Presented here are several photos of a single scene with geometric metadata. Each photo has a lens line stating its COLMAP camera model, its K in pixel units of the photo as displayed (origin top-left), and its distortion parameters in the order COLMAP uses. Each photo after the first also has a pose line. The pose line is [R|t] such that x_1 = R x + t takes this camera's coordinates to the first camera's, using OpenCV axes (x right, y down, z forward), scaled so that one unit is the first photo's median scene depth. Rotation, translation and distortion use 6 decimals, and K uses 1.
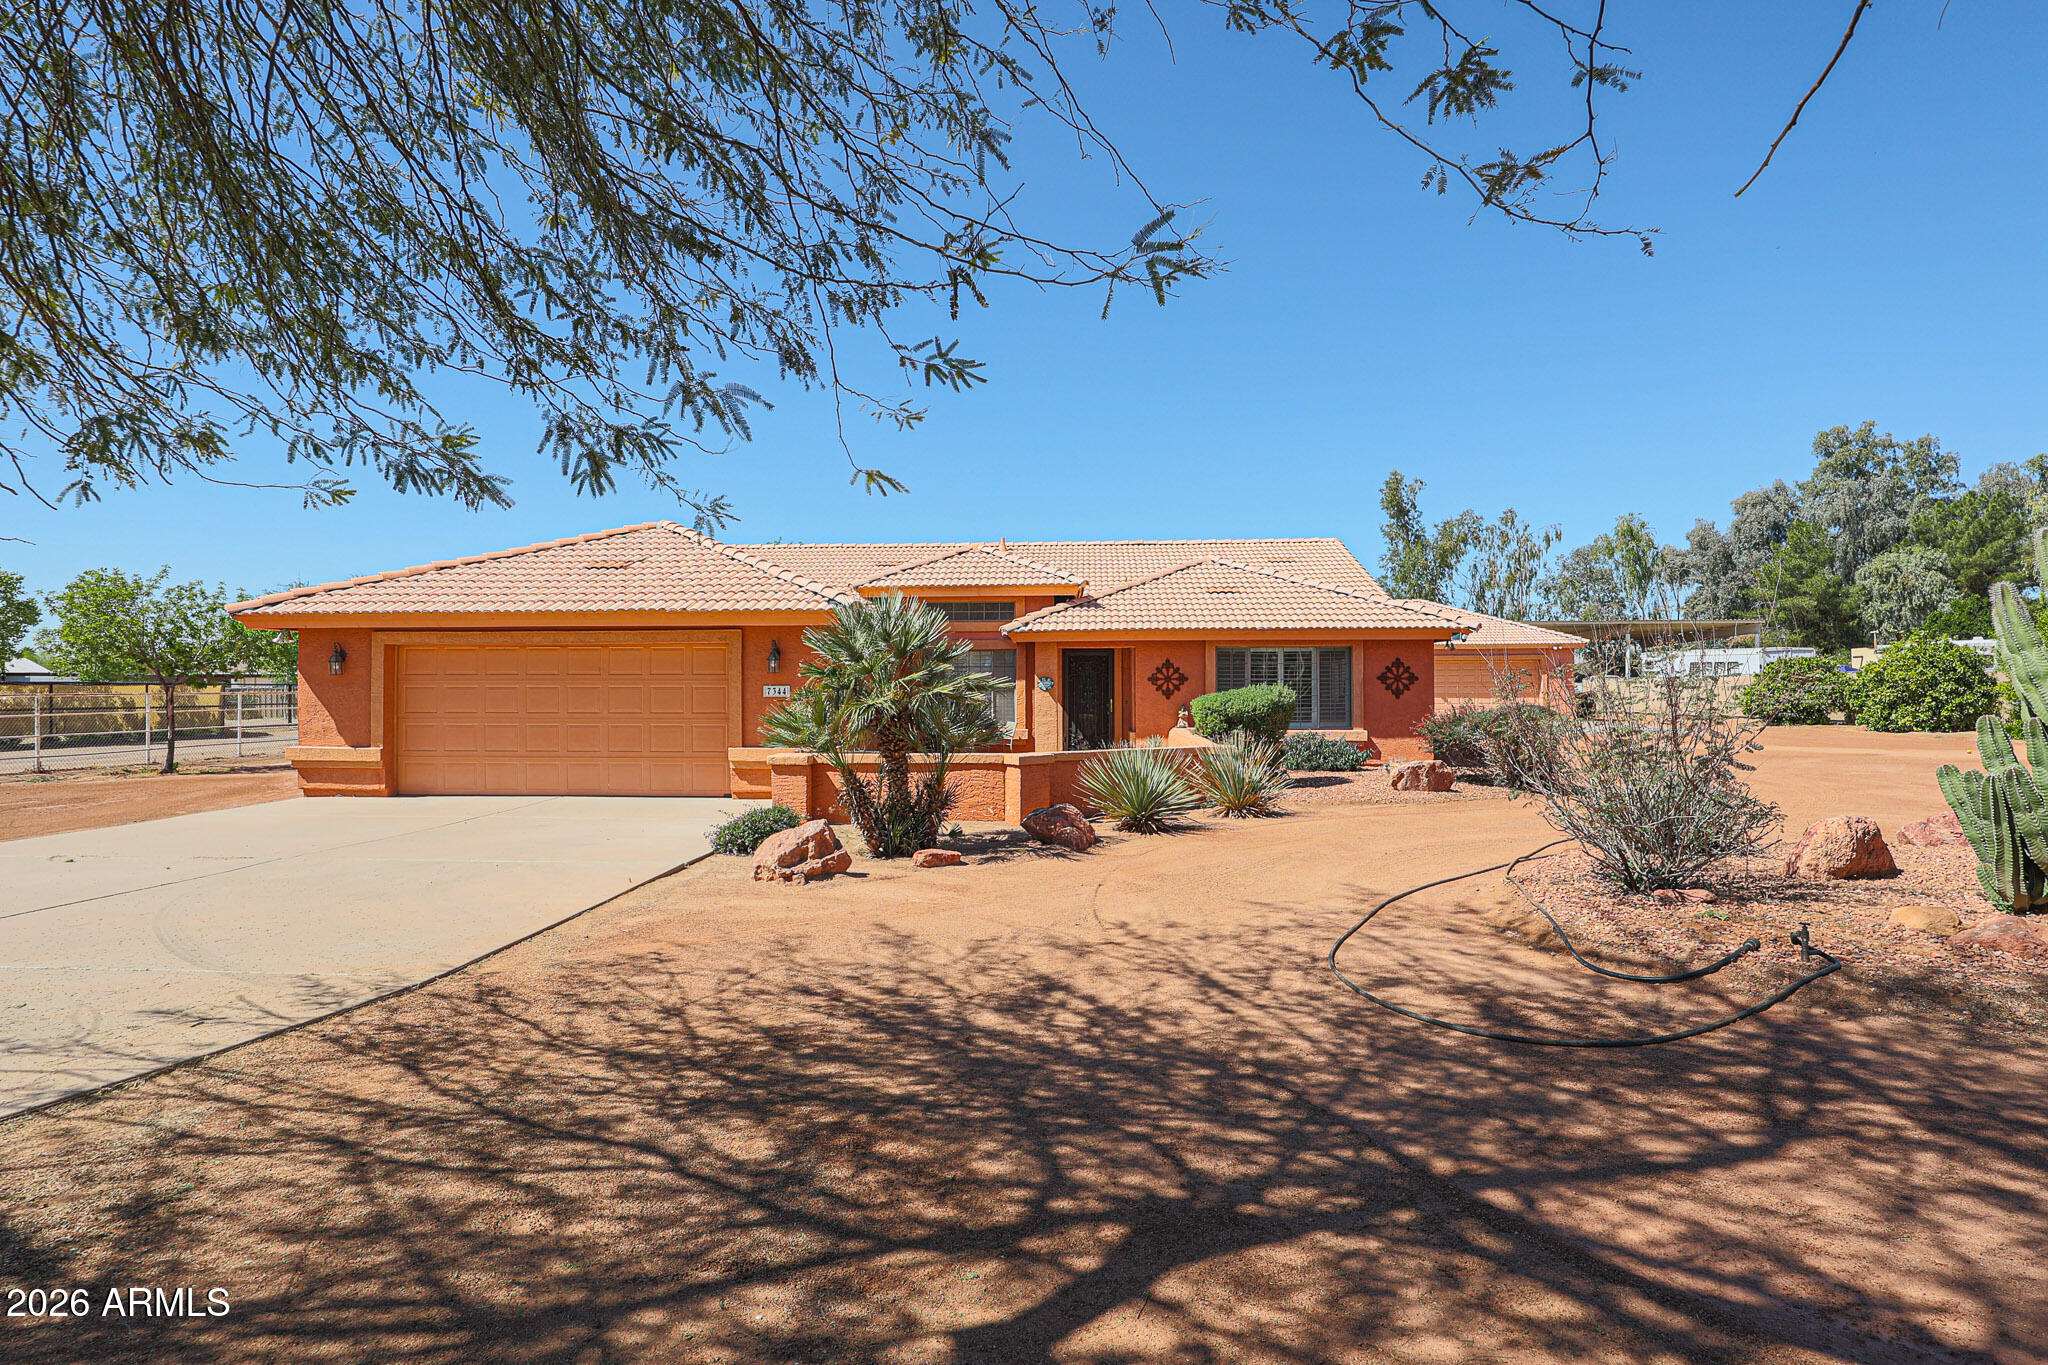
lens RADIAL K [[1041.8, 0, 1053.3], [0, 1041.8, 677.3], [0, 0, 1]] dist [0.033554, -0.024502]
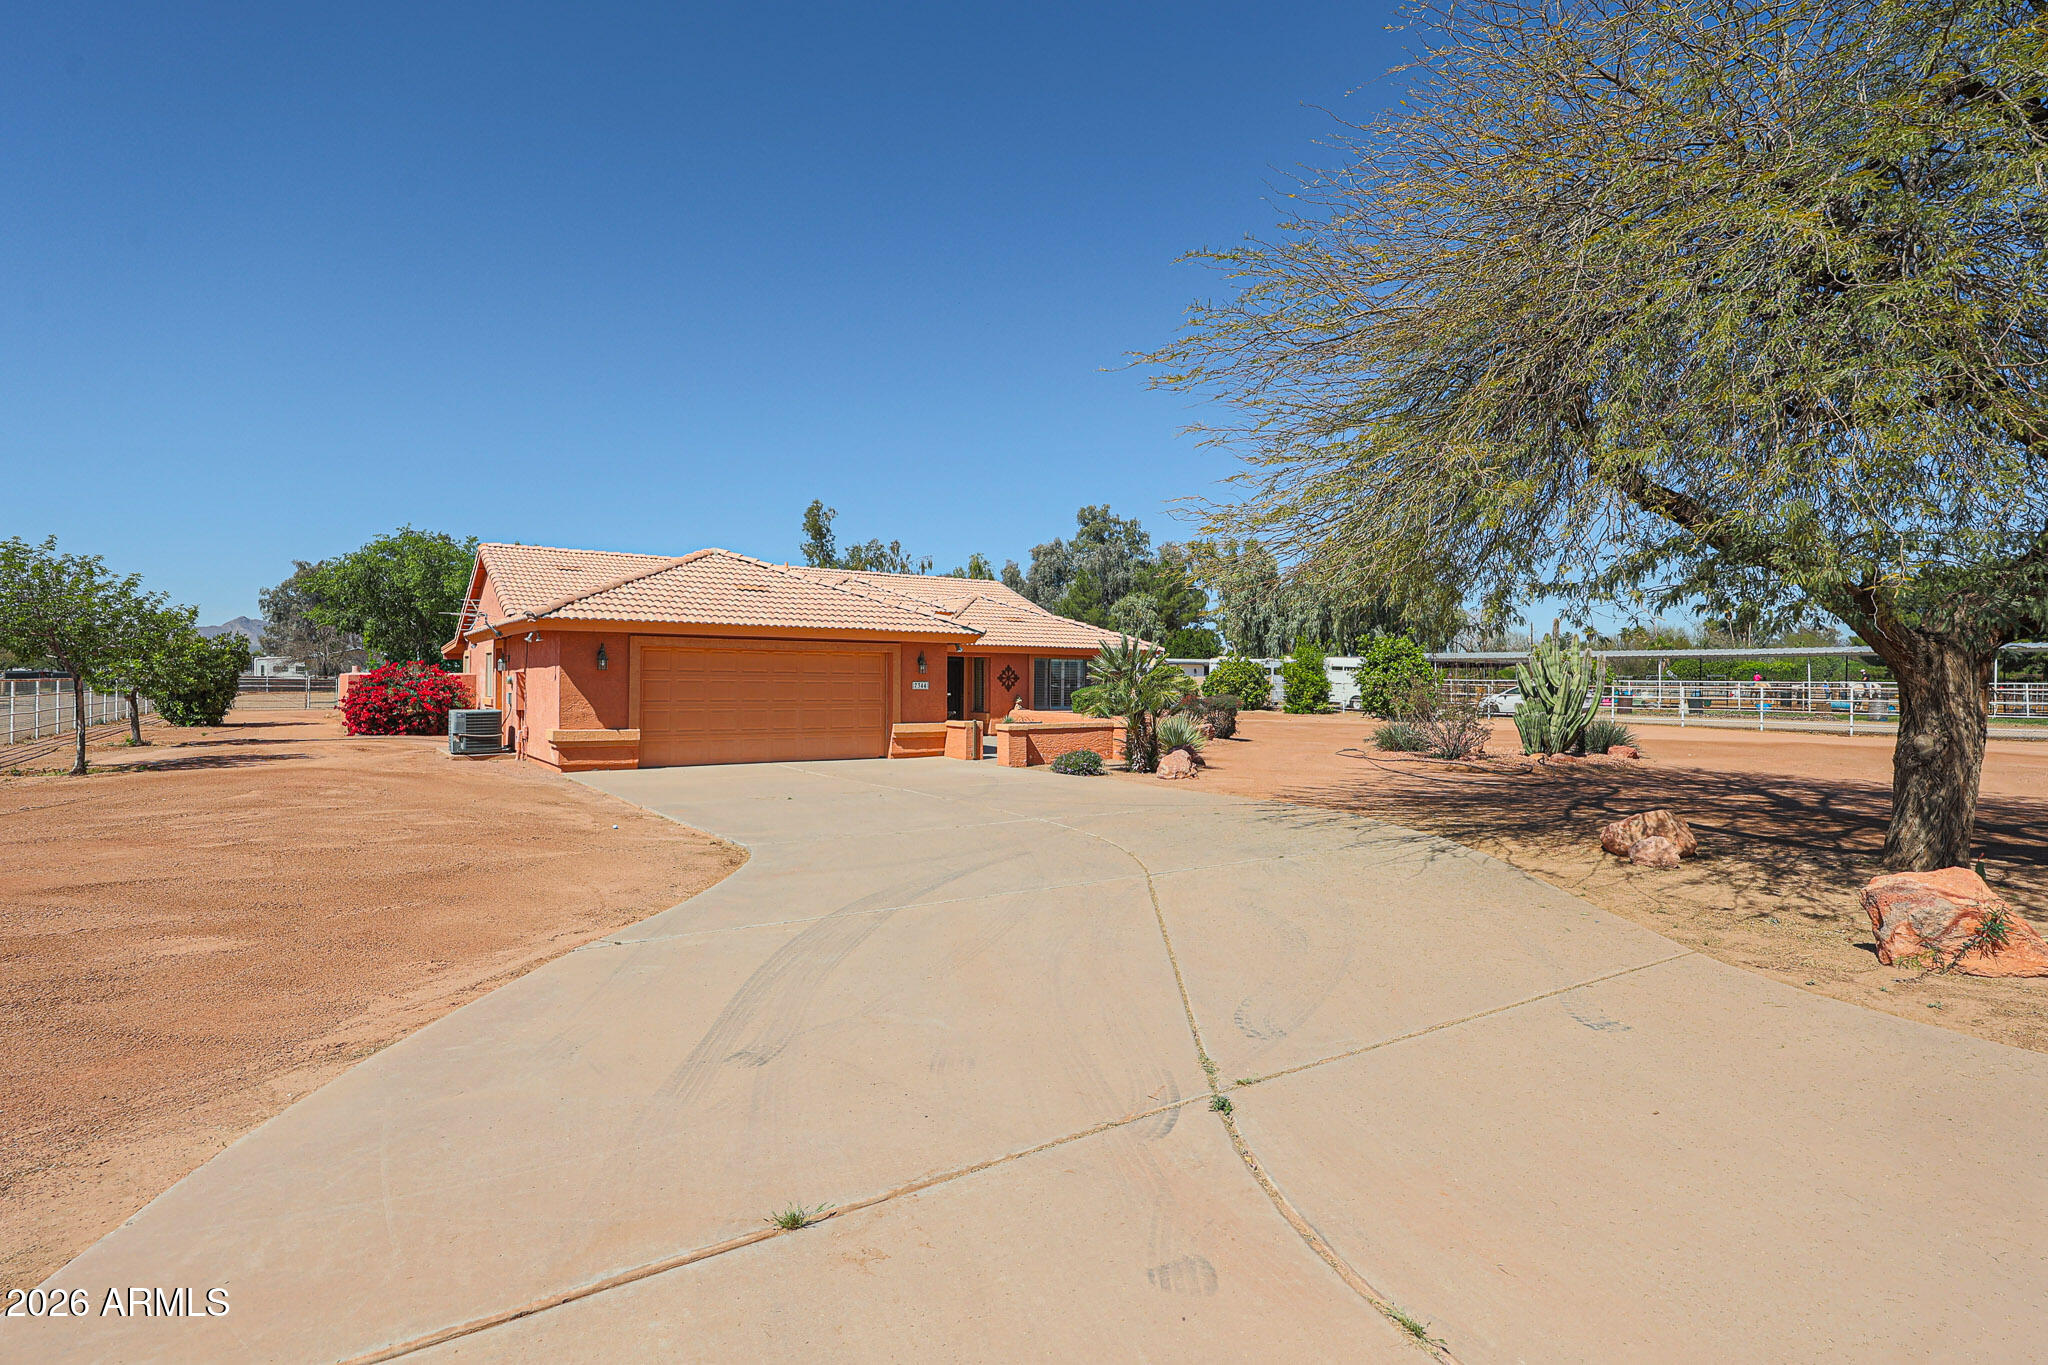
lens RADIAL K [[1020.3, 0, 1024.0], [0, 1020.3, 682.5], [0, 0, 1]] dist [0.003323, 0.000340]
pose [[0.778873, 0.005714, 0.627155, -0.808414], [-0.012167, 0.999908, 0.006000, -0.001093], [-0.627063, -0.012304, 0.778871, -0.177275]]
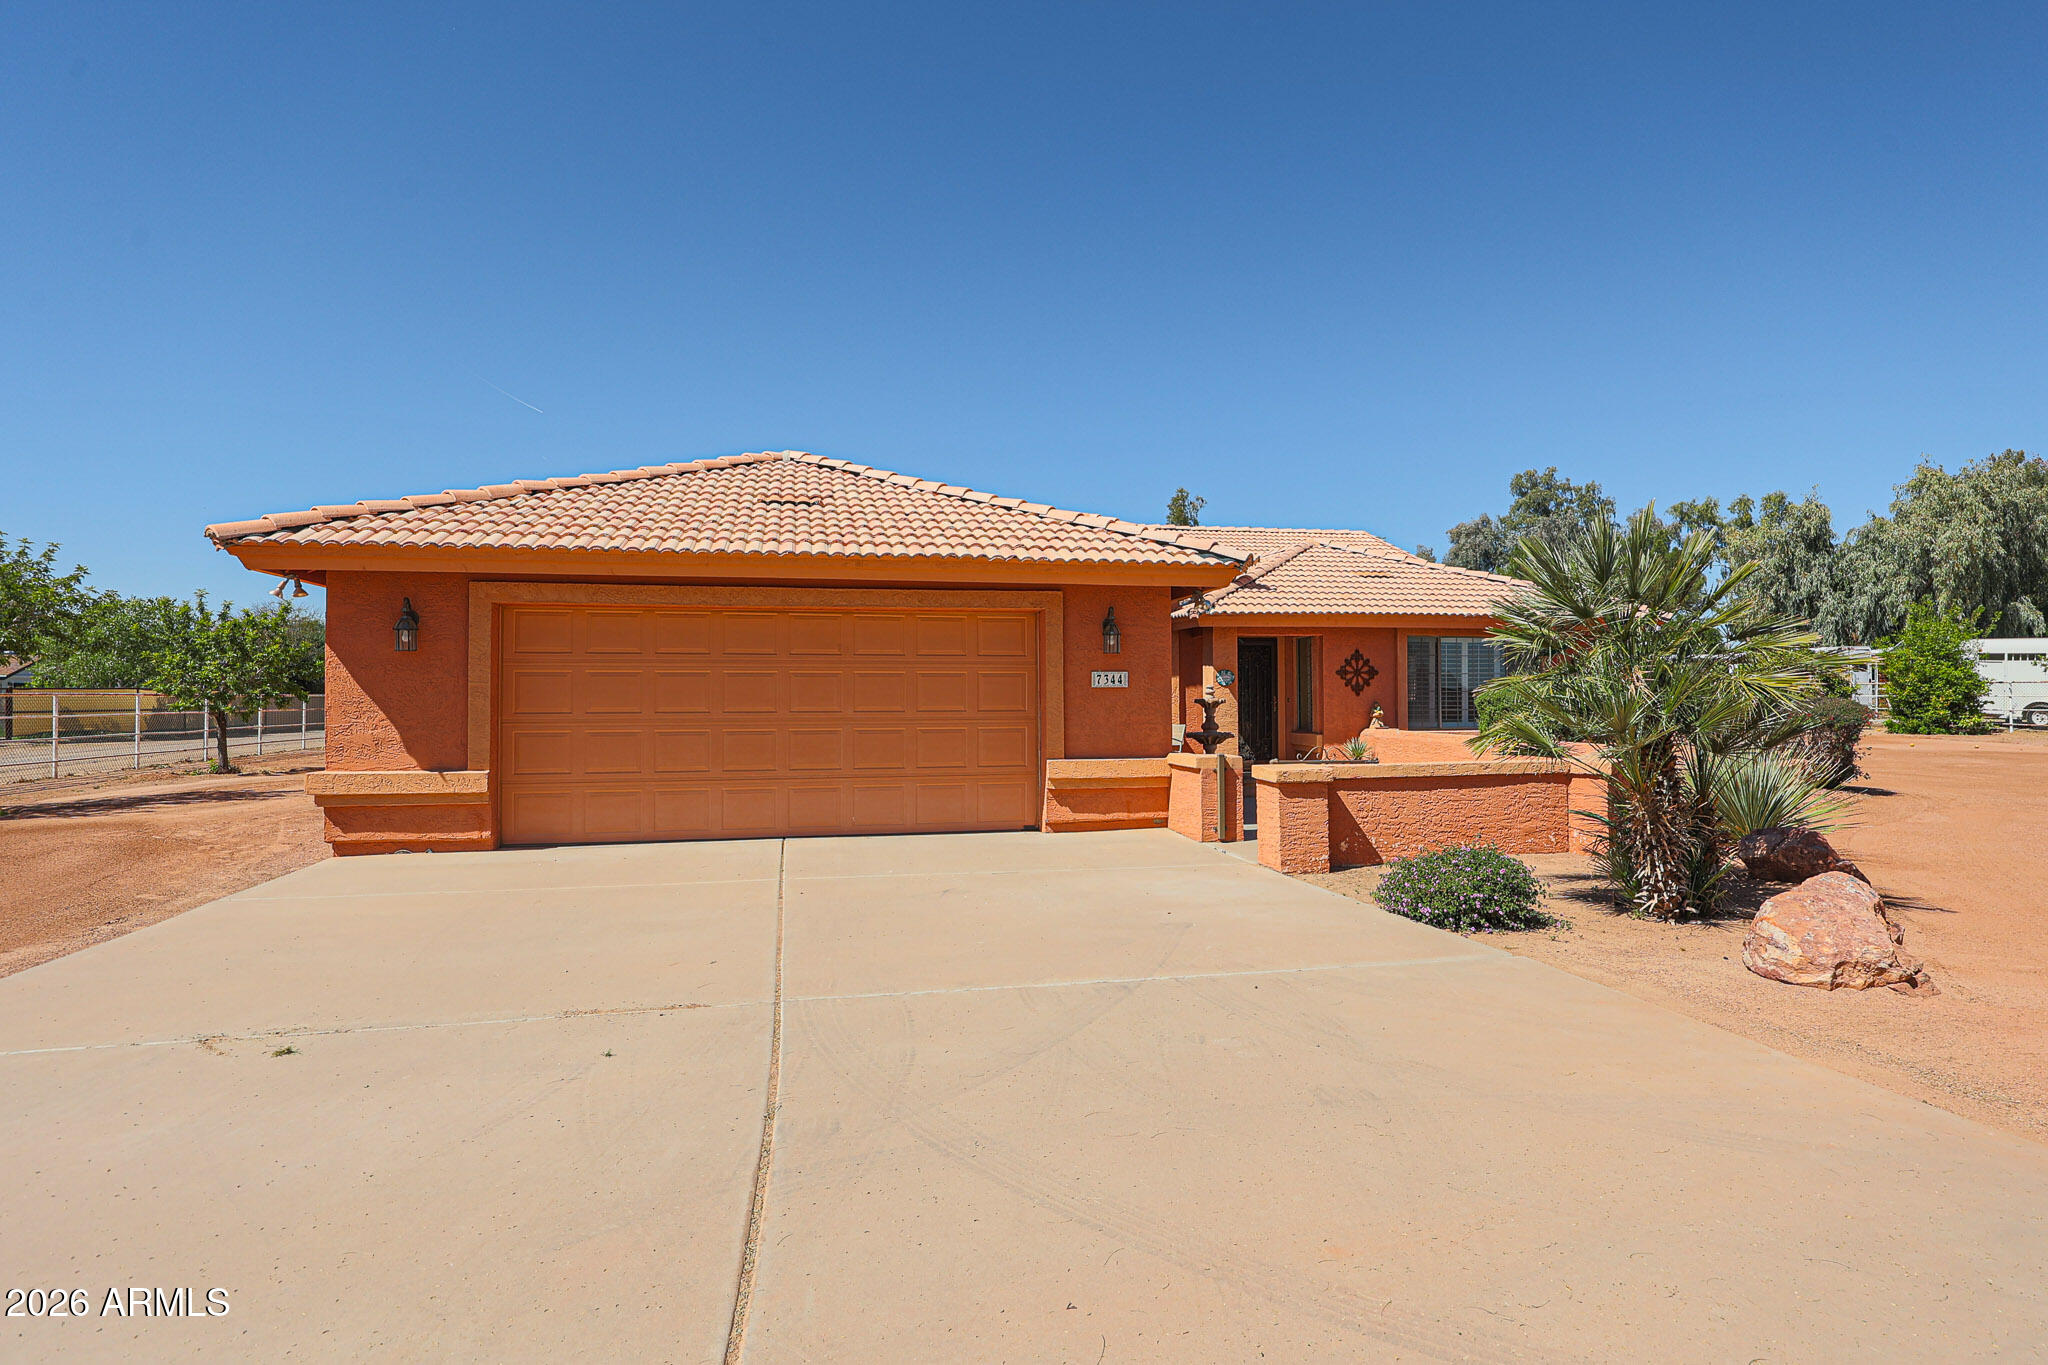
lens RADIAL K [[1020.3, 0, 1024.0], [0, 1020.3, 682.5], [0, 0, 1]] dist [0.003323, 0.000340]
pose [[0.961693, -0.000049, 0.274128, -0.387819], [0.002282, 0.999967, -0.007828, 0.015930], [-0.274119, 0.008154, 0.961661, 0.261777]]
